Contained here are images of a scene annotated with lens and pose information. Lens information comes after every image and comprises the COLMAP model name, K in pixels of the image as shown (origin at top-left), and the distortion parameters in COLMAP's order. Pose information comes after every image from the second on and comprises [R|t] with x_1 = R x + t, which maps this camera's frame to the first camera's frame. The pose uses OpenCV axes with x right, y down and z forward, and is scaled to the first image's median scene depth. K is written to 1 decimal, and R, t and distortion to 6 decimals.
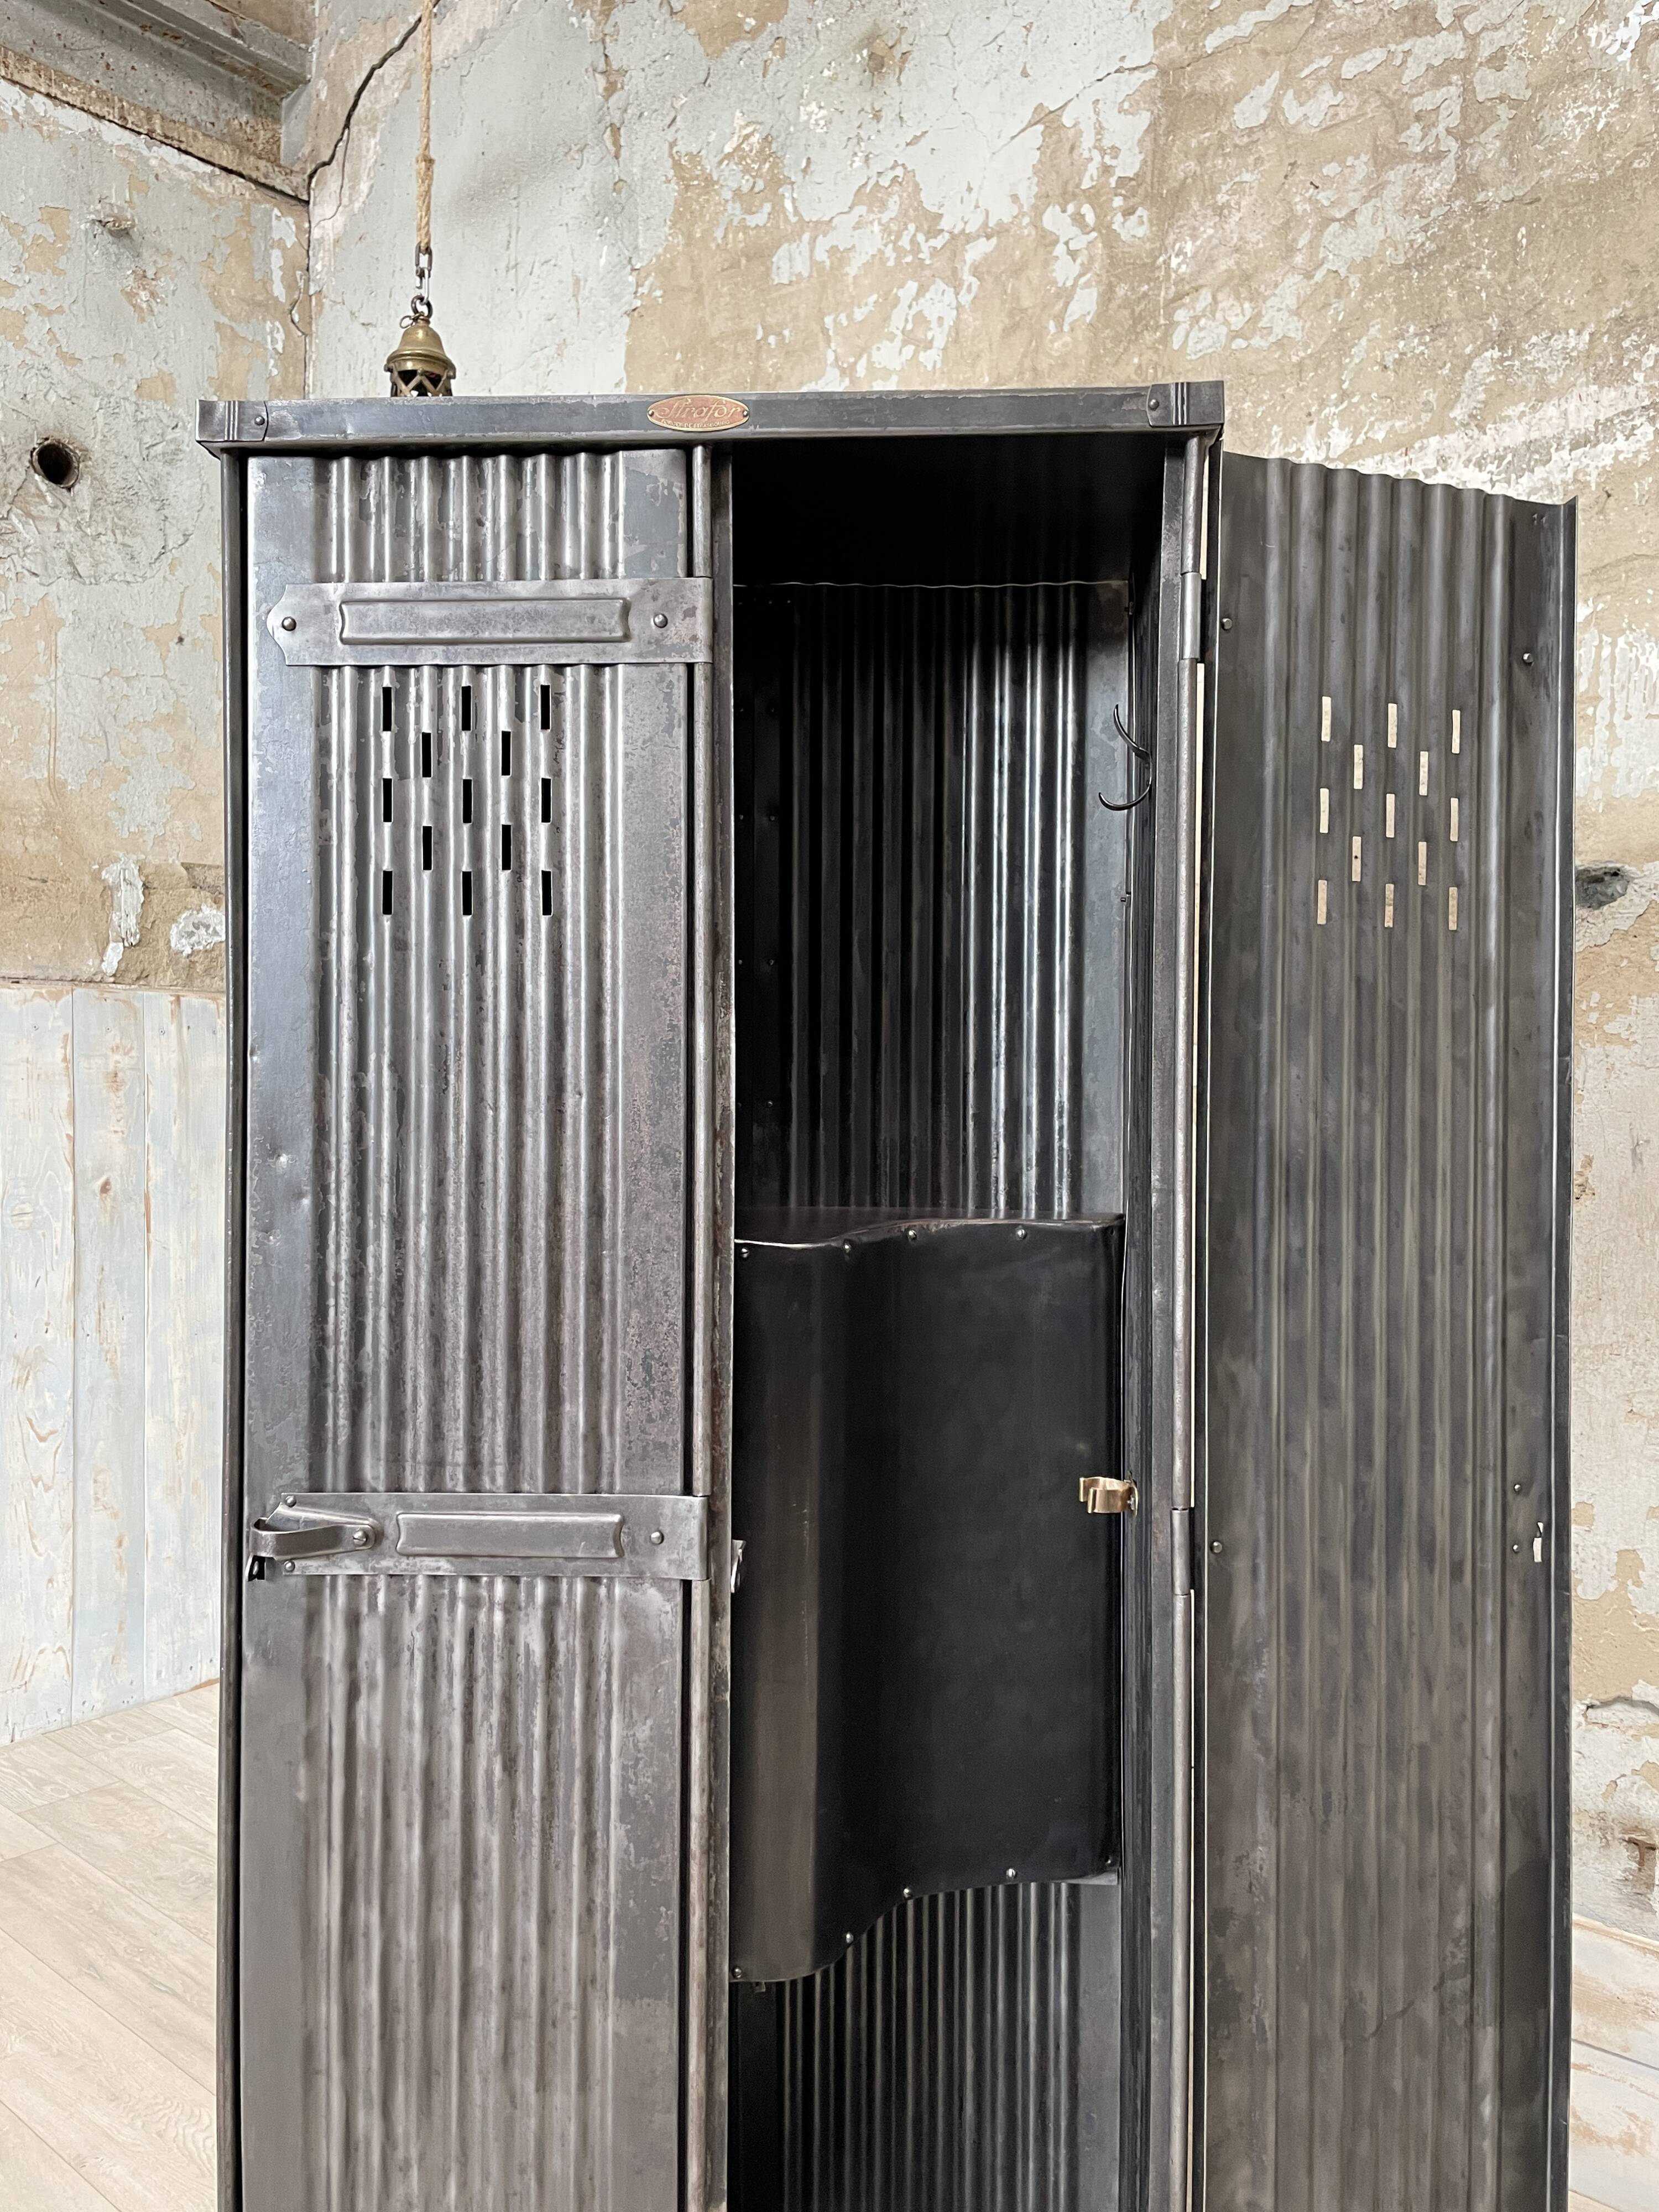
lens RADIAL K [[1659.8, 0, 826.5], [0, 1659.8, 1097.9], [0, 0, 1]] dist [0.084411, -0.104160]
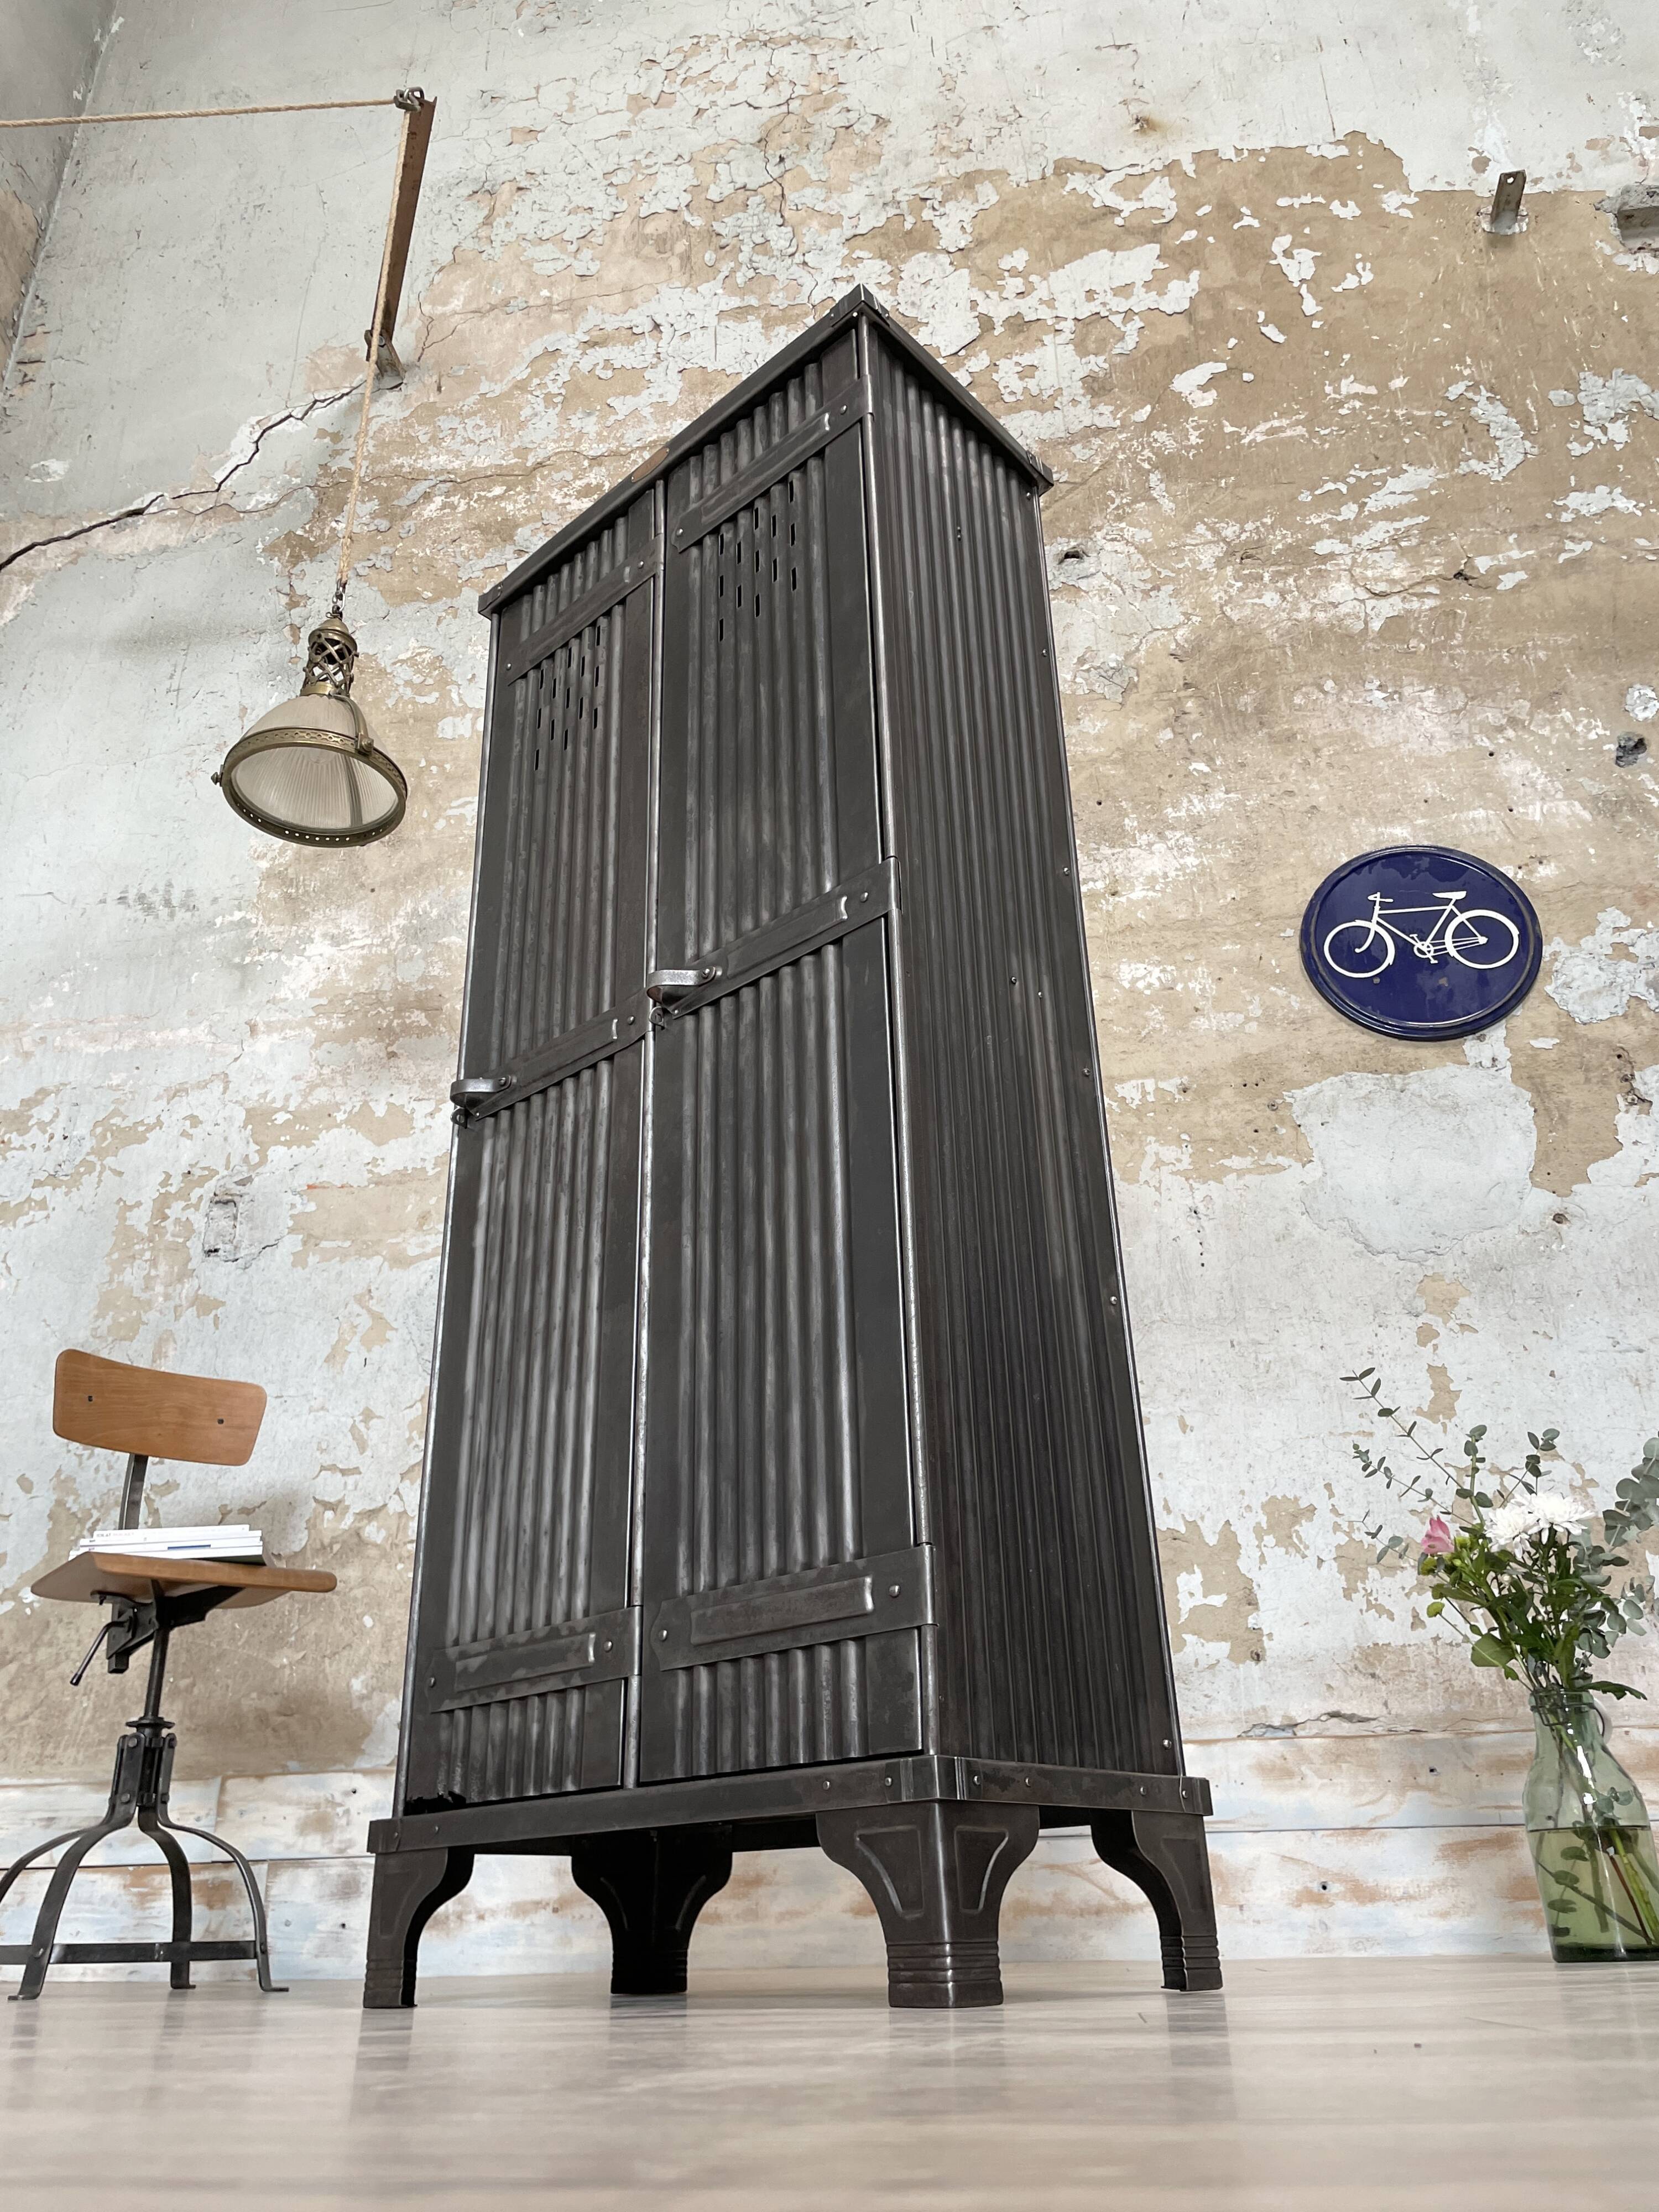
lens RADIAL K [[1659.8, 0, 826.5], [0, 1659.8, 1097.9], [0, 0, 1]] dist [0.084411, -0.104160]
pose [[0.842890, 0.211844, 0.494631, -0.475280], [0.040960, 0.891312, -0.451536, 0.533616], [-0.536525, 0.400856, 0.742600, -0.120035]]
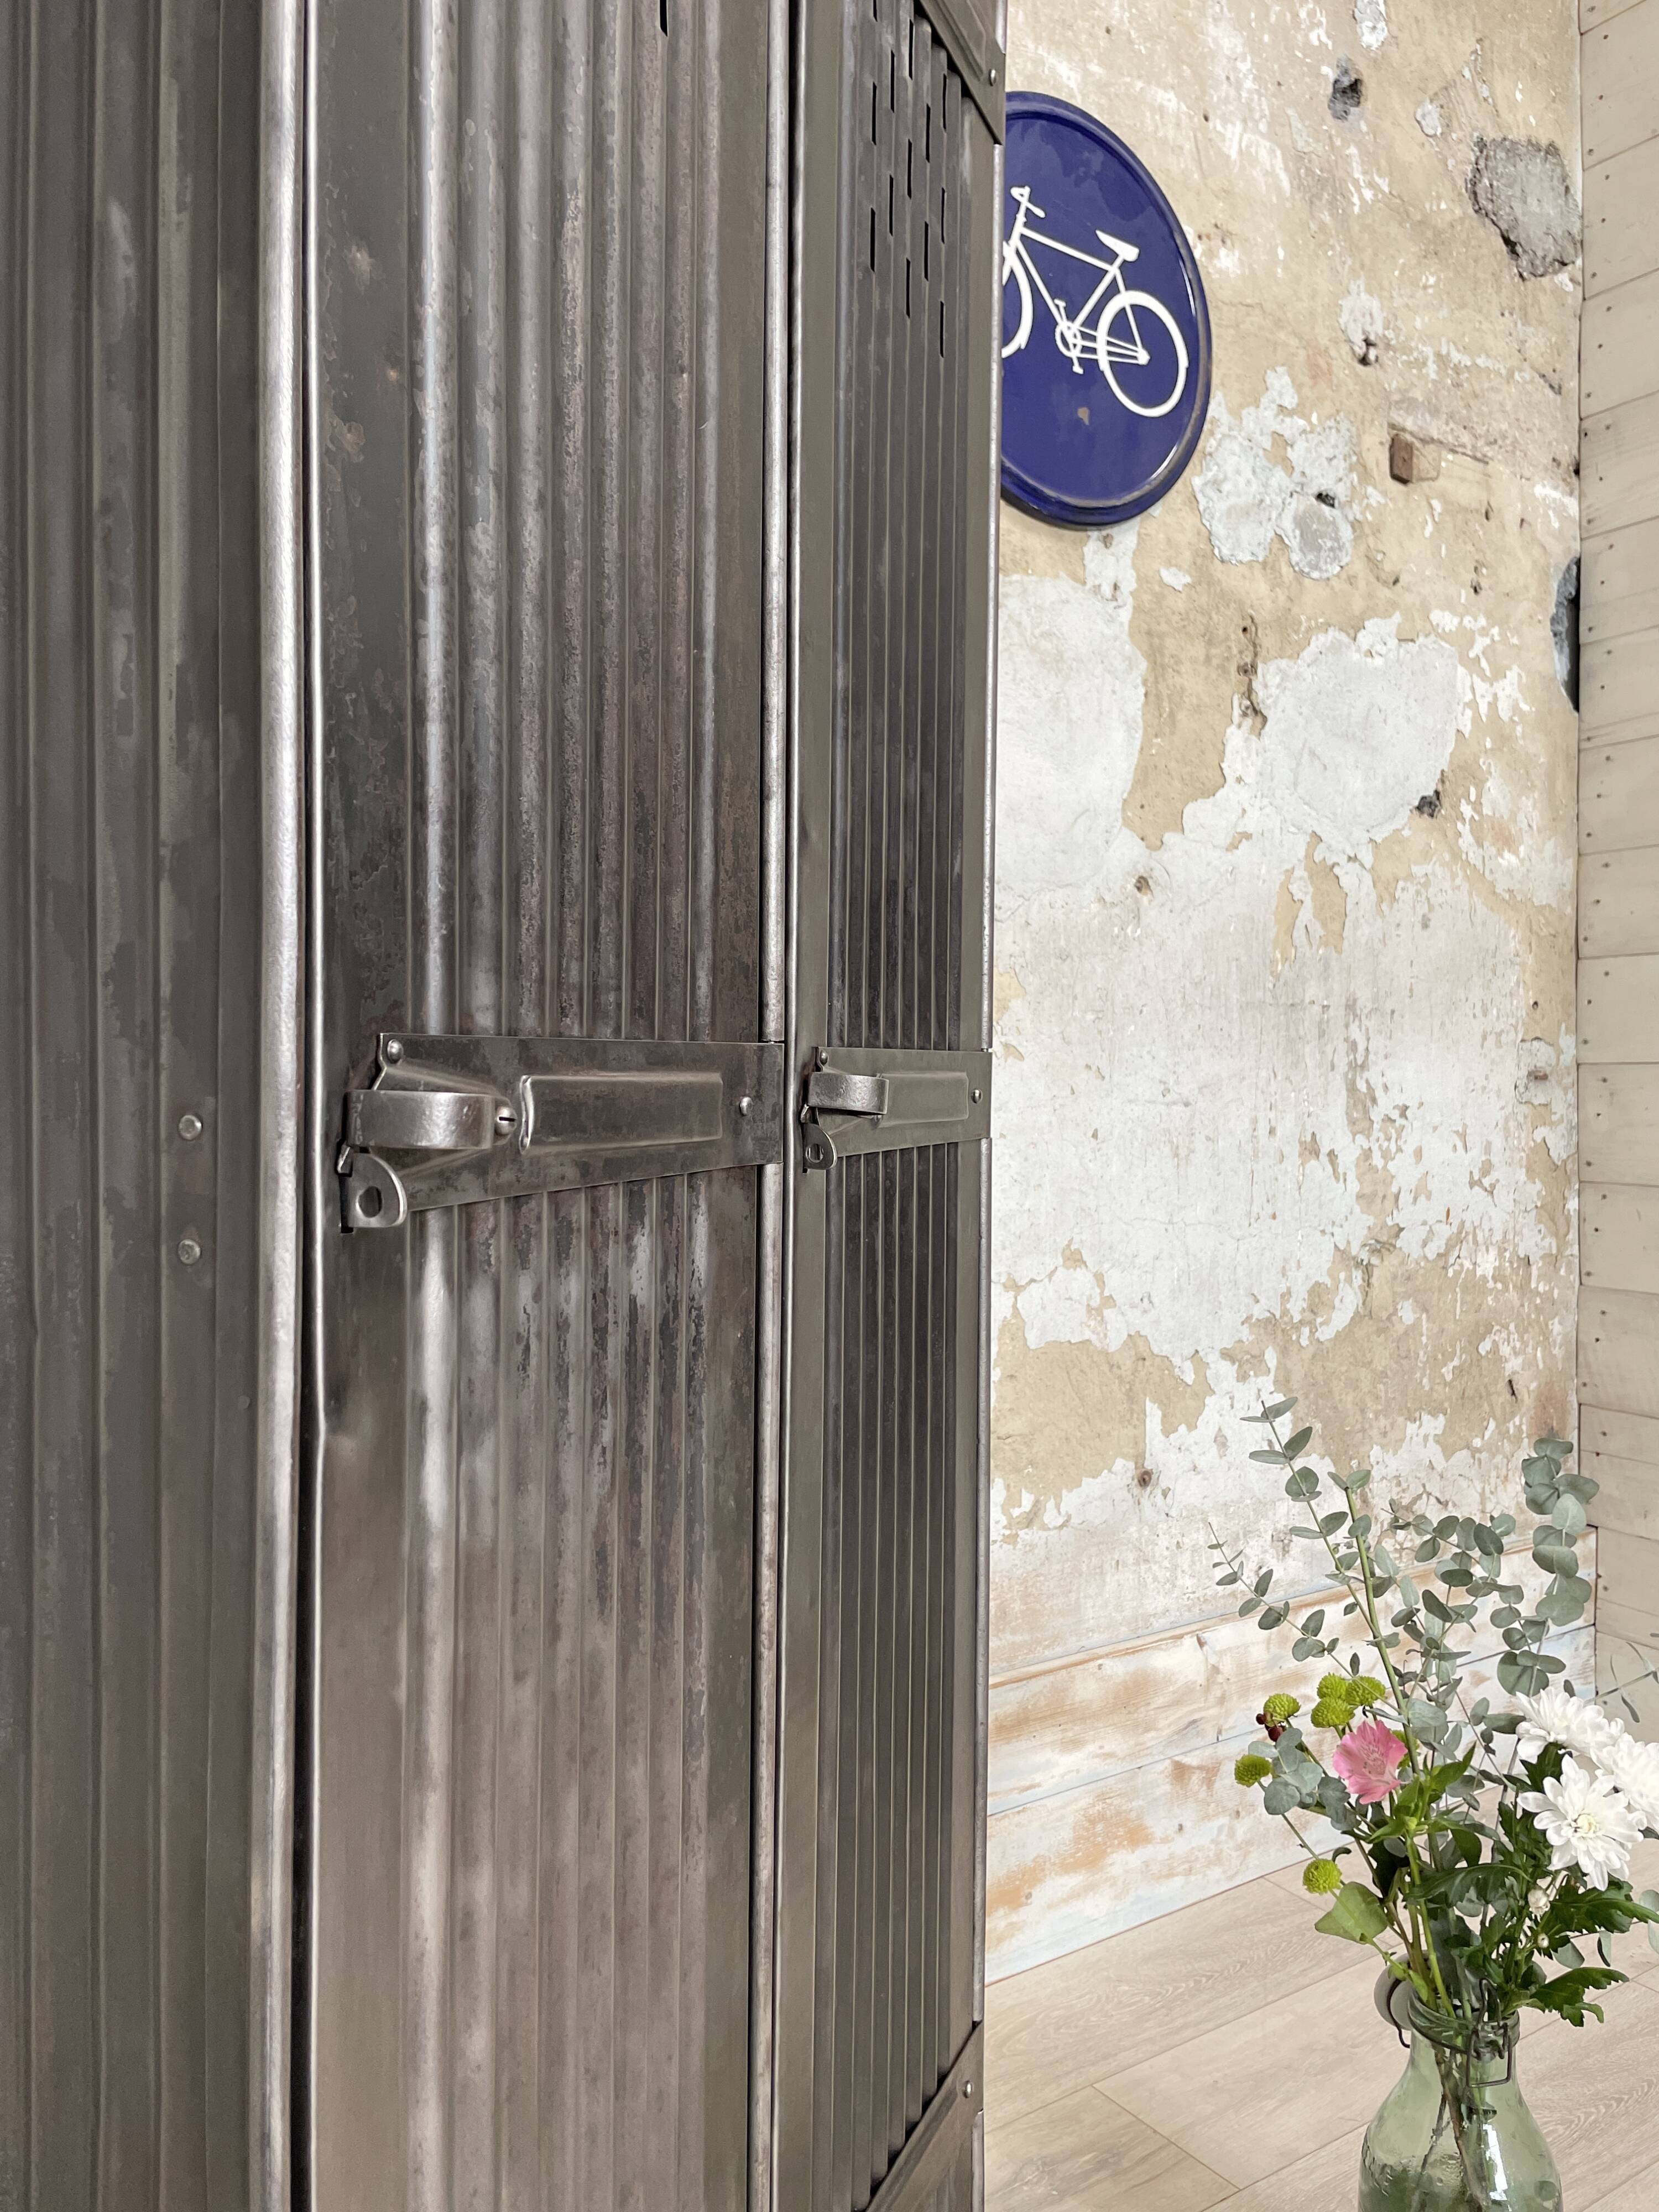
lens RADIAL K [[1659.8, 0, 826.5], [0, 1659.8, 1097.9], [0, 0, 1]] dist [0.084411, -0.104160]
pose [[0.244907, -0.024188, 0.969245, -0.164921], [0.008084, 0.999705, 0.022906, 0.128700], [-0.969513, 0.002226, 0.245030, 0.543701]]
